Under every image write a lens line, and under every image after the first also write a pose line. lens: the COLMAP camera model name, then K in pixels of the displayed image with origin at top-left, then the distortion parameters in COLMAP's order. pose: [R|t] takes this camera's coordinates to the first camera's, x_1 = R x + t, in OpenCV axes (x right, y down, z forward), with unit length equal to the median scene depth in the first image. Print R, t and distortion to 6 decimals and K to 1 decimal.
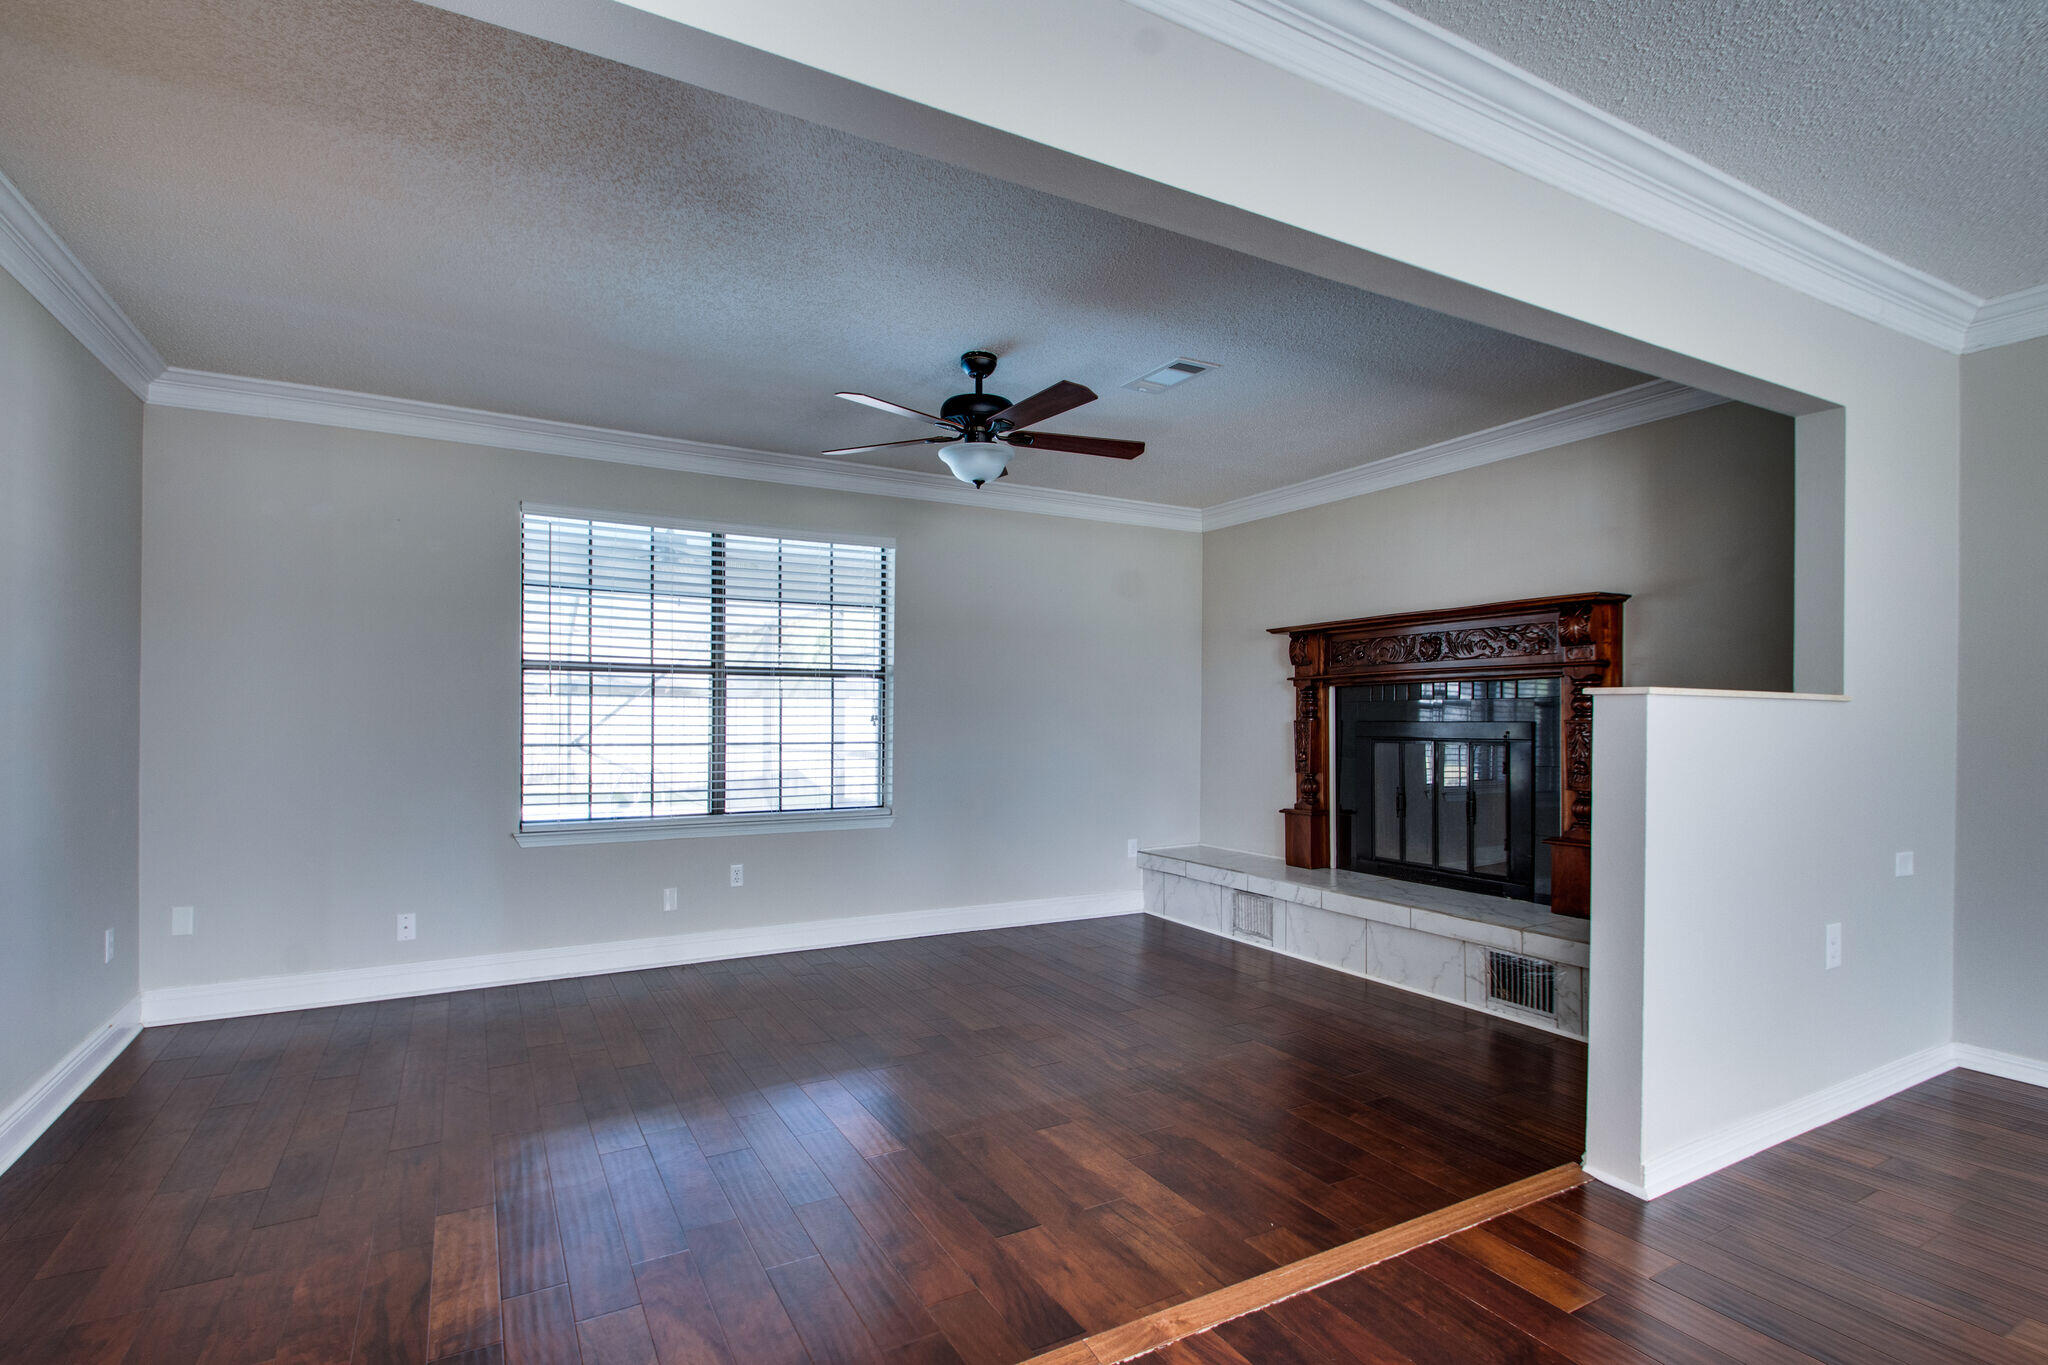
lens RADIAL K [[958.4, 0, 1004.7], [0, 958.4, 717.1], [0, 0, 1]] dist [0.008854, -0.005990]
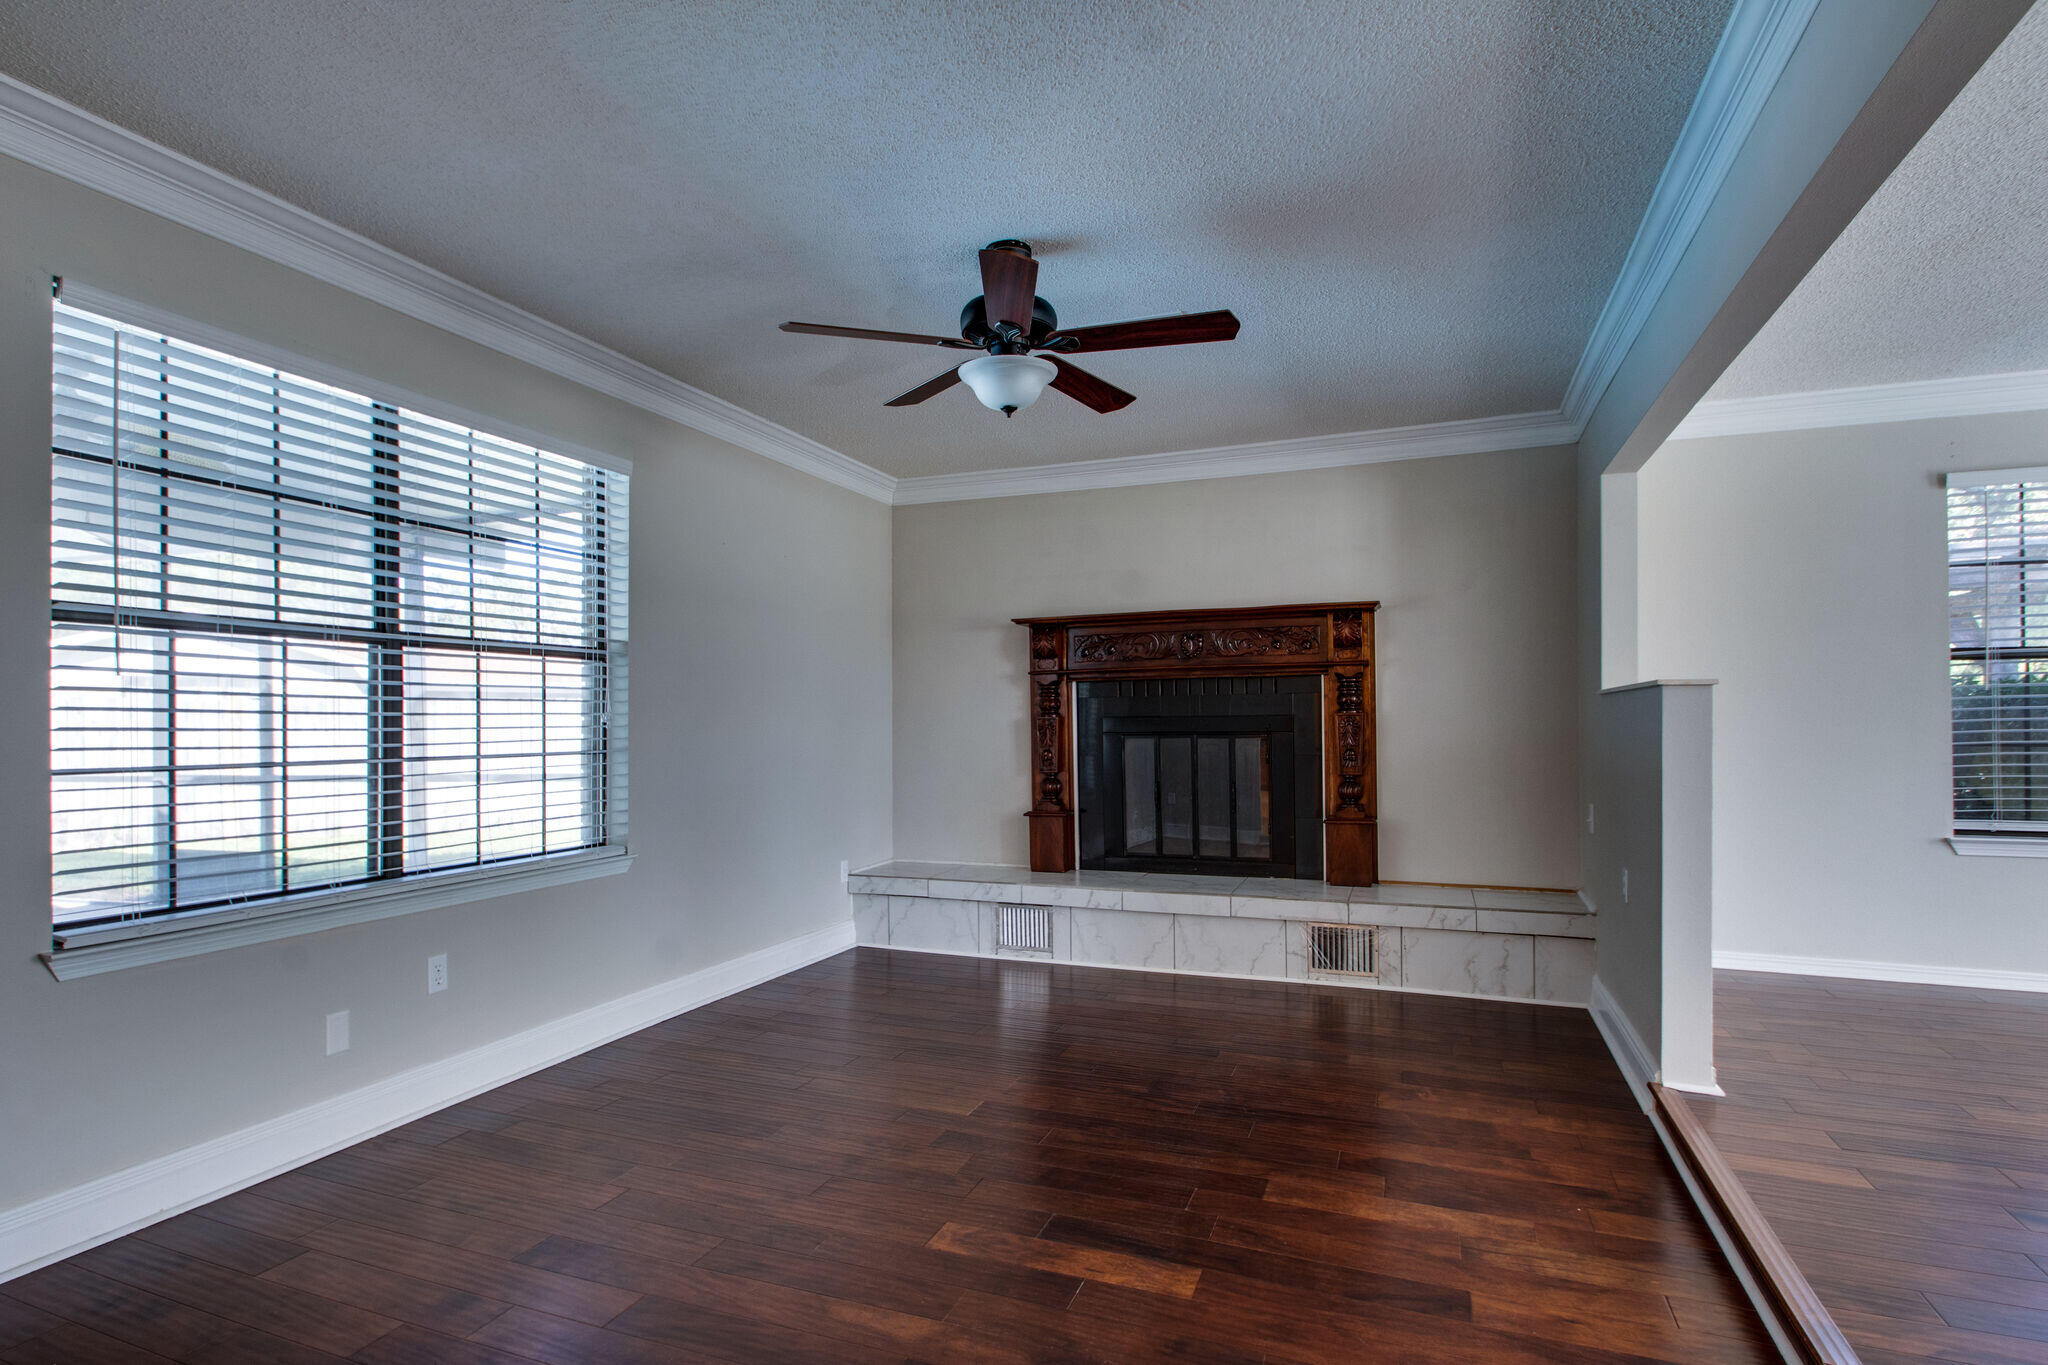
lens RADIAL K [[1042.9, 0, 1006.4], [0, 1042.9, 716.6], [0, 0, 1]] dist [0.009298, -0.006619]
pose [[0.775018, -0.005881, 0.631912, -0.441646], [0.008518, 0.999963, -0.001141, 0.004922], [-0.631882, 0.006267, 0.775039, 0.267359]]
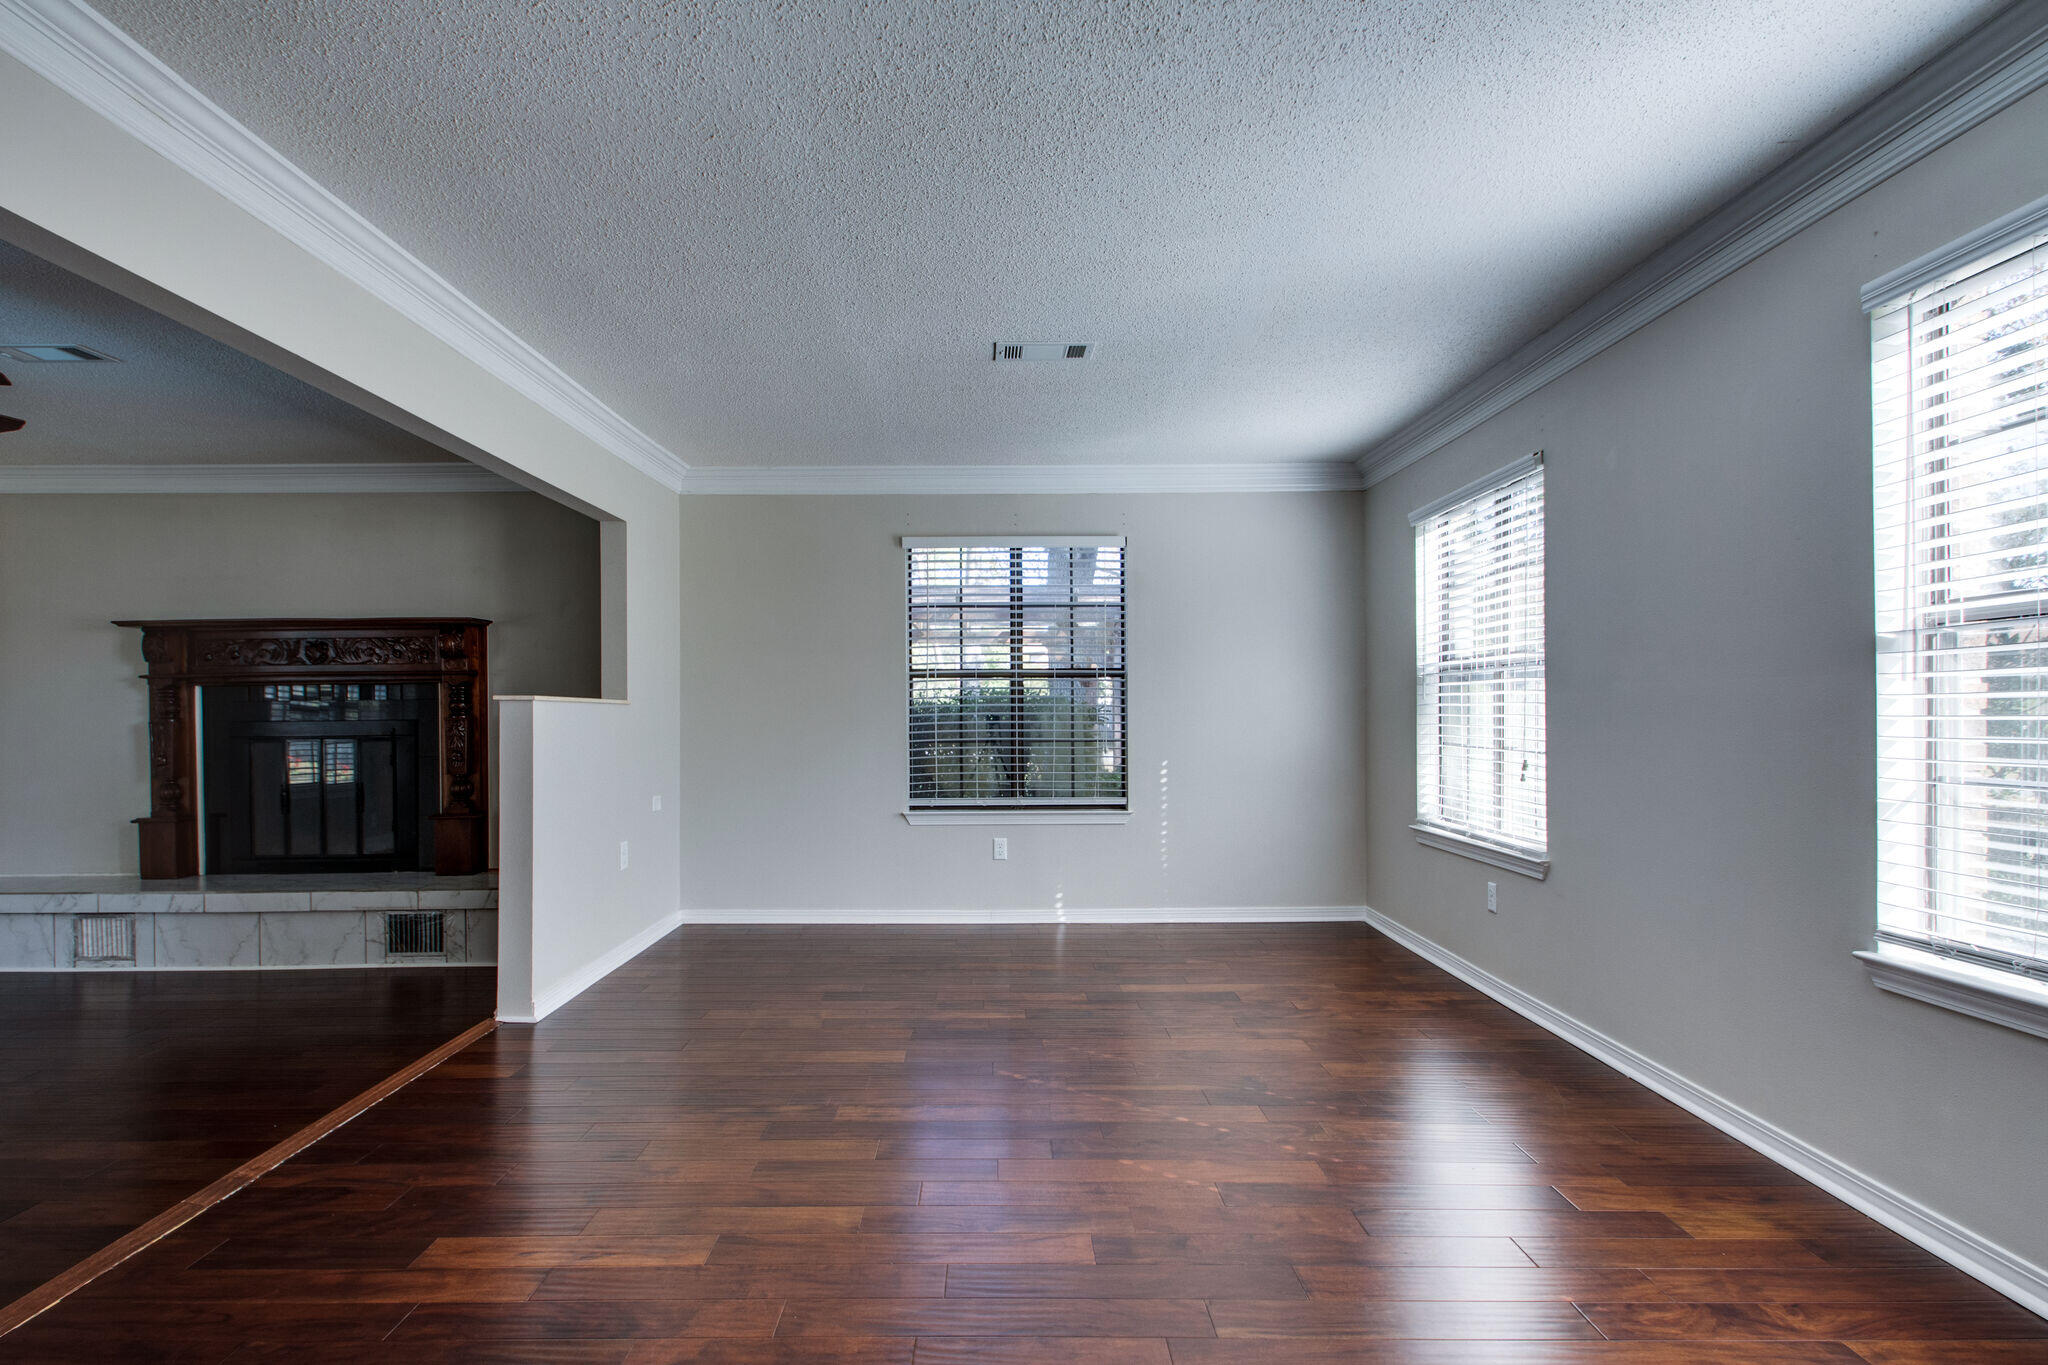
lens RADIAL K [[1042.9, 0, 988.7], [0, 1042.9, 718.0], [0, 0, 1]] dist [0.009298, -0.006619]
pose [[0.482280, -0.009380, 0.875967, -0.229199], [0.008314, 0.999947, 0.006130, 0.000517], [-0.875978, 0.004327, 0.482332, -0.232737]]
